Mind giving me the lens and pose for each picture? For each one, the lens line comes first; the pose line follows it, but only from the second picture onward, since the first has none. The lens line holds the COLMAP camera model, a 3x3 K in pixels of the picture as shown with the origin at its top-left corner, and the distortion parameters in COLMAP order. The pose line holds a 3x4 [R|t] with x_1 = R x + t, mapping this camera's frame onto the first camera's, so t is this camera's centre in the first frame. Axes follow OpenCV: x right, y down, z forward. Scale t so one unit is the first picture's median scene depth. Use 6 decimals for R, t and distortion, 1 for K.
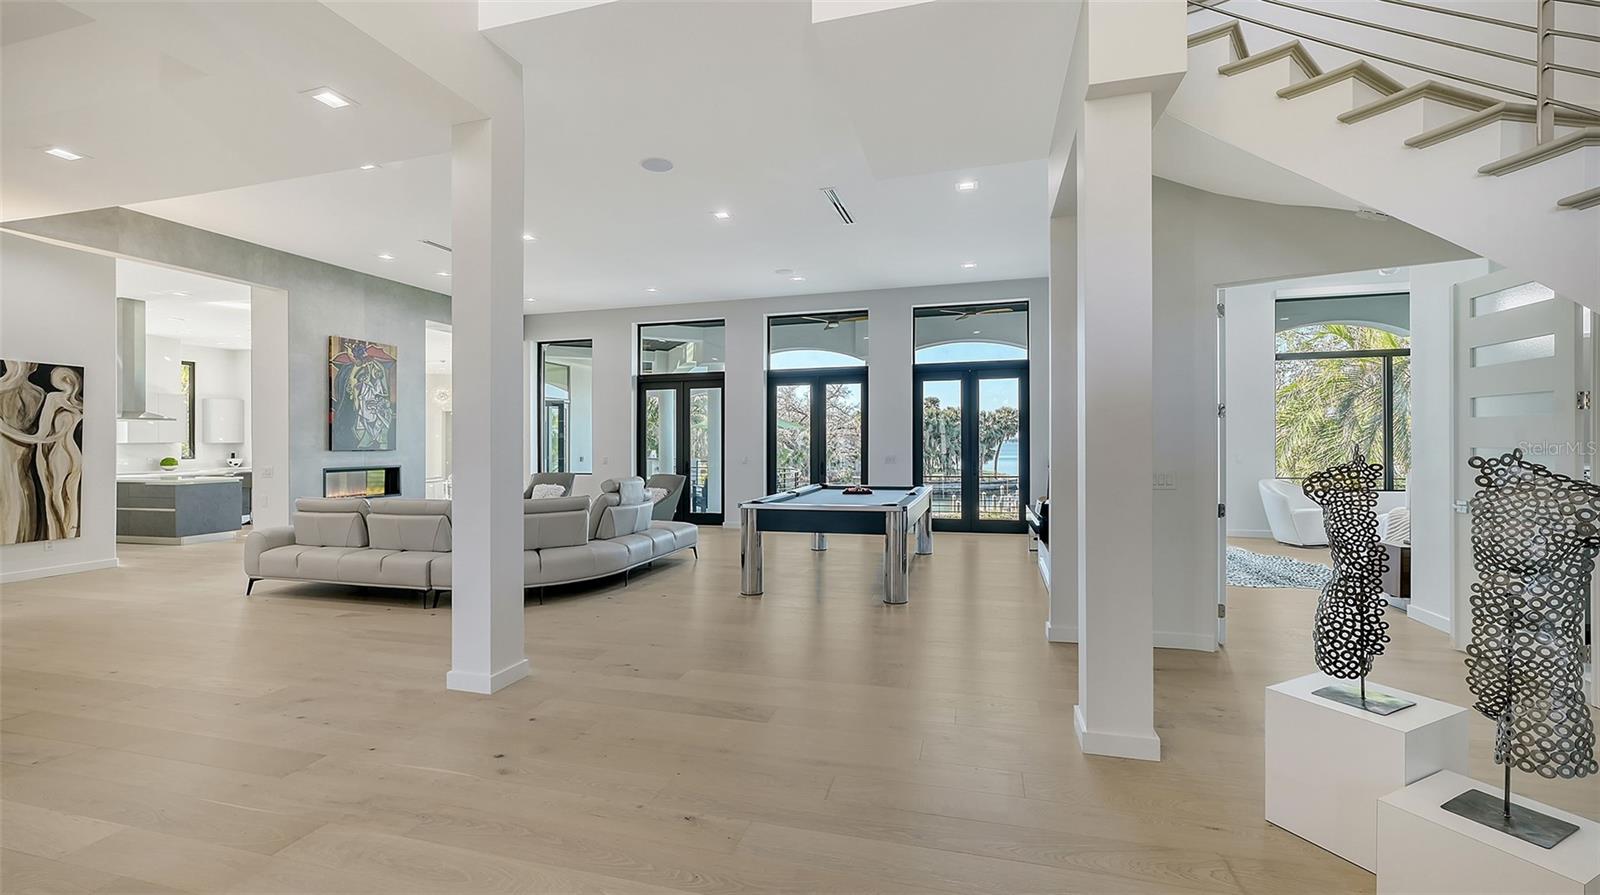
lens RADIAL K [[652.4, 0, 802.1], [0, 652.4, 447.1], [0, 0, 1]] dist [-0.001278, -0.000256]
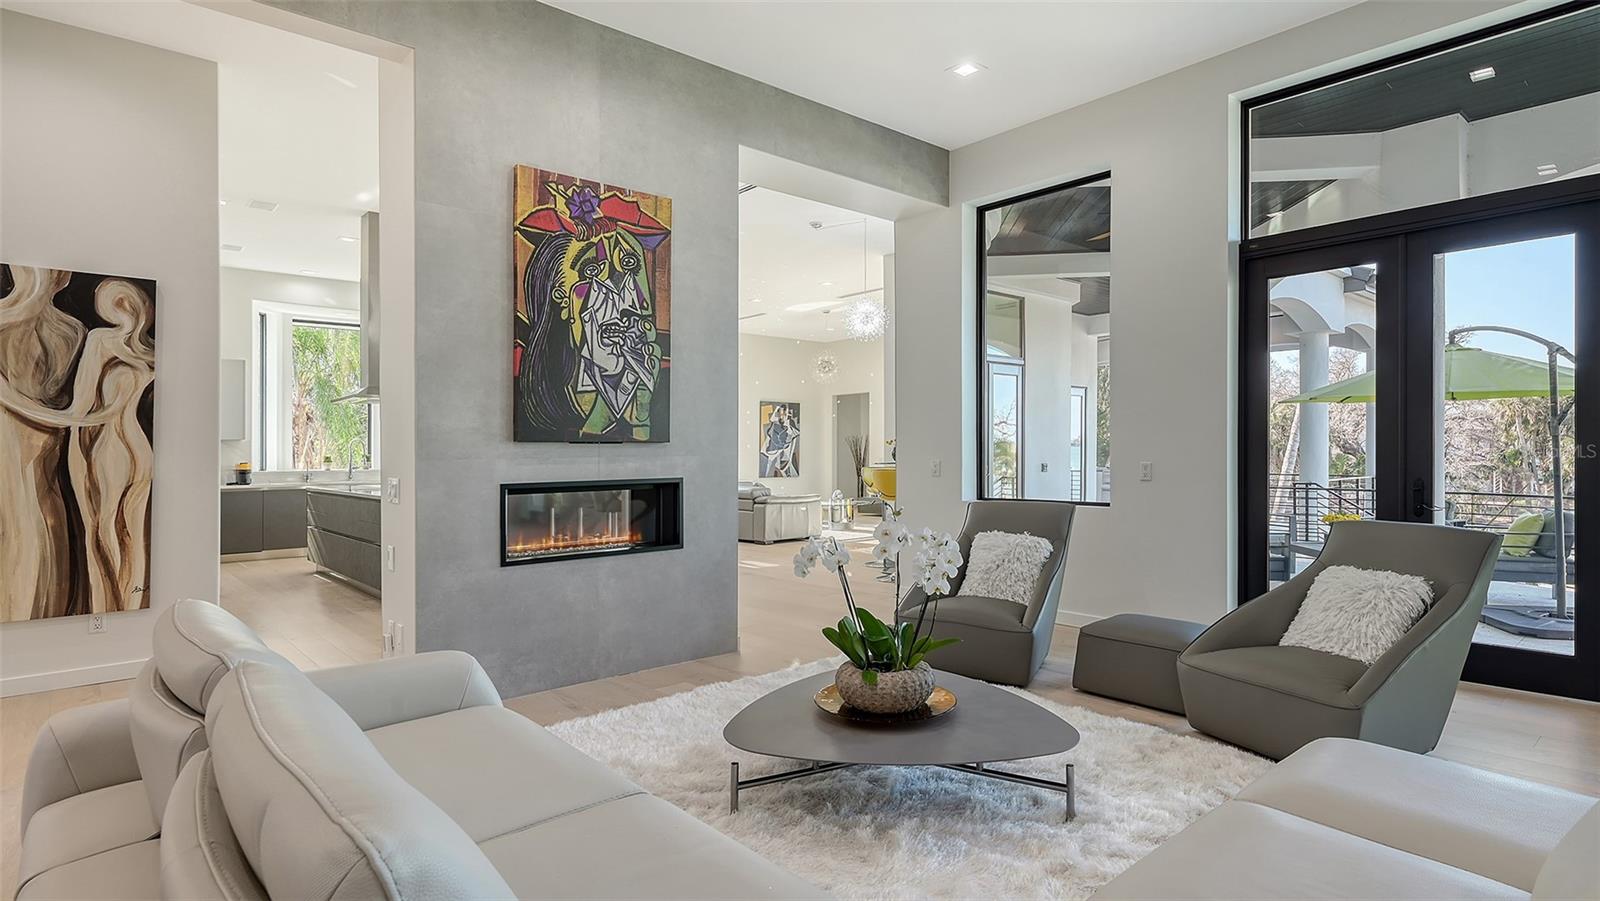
lens RADIAL K [[840.7, 0, 801.5], [0, 840.7, 451.9], [0, 0, 1]] dist [-0.004231, -0.000495]
pose [[0.841688, 0.000227, -0.539965, -0.320056], [-0.000812, 0.999999, -0.000845, 0.014146], [0.539964, 0.001150, 0.841687, 0.737720]]
